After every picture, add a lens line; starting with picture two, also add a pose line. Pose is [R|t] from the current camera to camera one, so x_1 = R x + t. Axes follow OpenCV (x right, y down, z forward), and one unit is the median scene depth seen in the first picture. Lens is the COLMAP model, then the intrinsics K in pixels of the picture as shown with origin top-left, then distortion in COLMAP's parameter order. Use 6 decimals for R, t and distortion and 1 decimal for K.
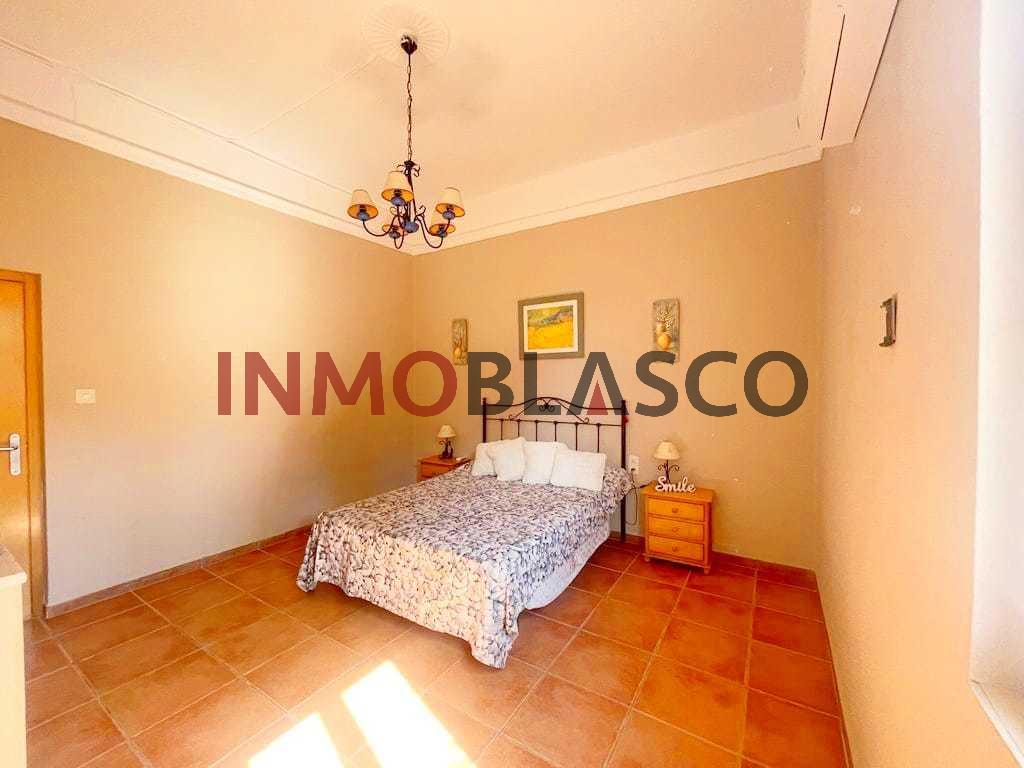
lens RADIAL K [[411.8, 0, 510.6], [0, 411.8, 387.5], [0, 0, 1]] dist [-0.000976, 0.000010]
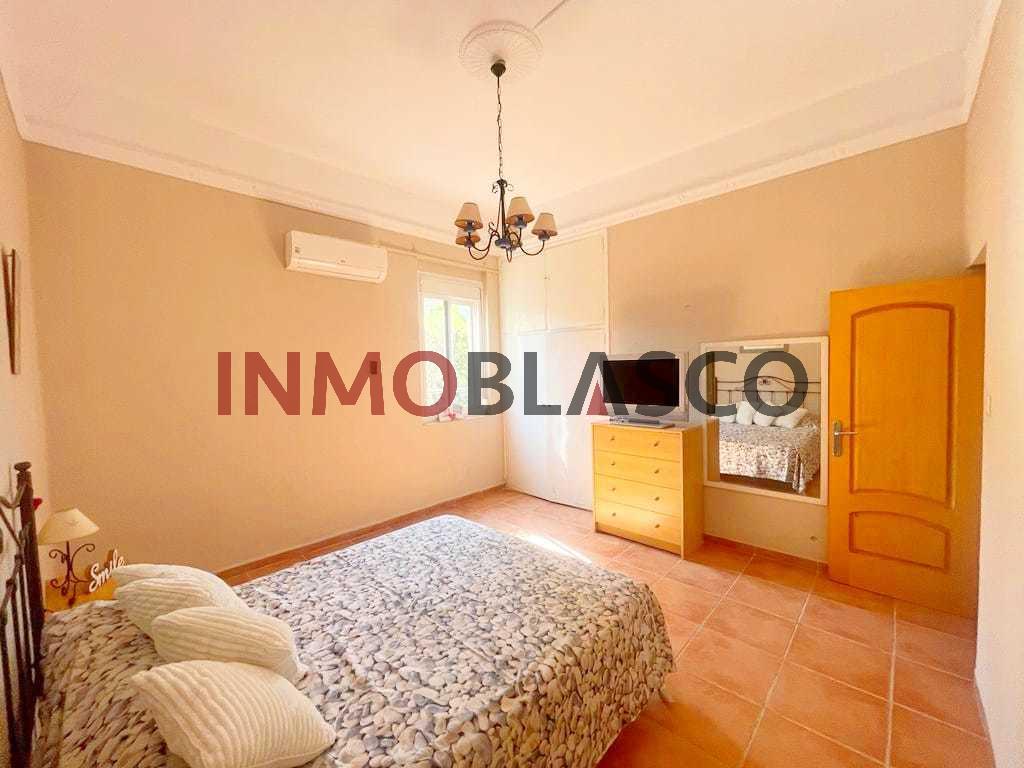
lens RADIAL K [[415.6, 0, 512.0], [0, 415.6, 384.0], [0, 0, 1]] dist [-0.000126, 0.000012]
pose [[-0.982321, 0.022105, 0.185895, -0.392321], [0.033134, 0.997856, 0.056435, -0.074407], [-0.184249, 0.061597, -0.980948, 1.769440]]
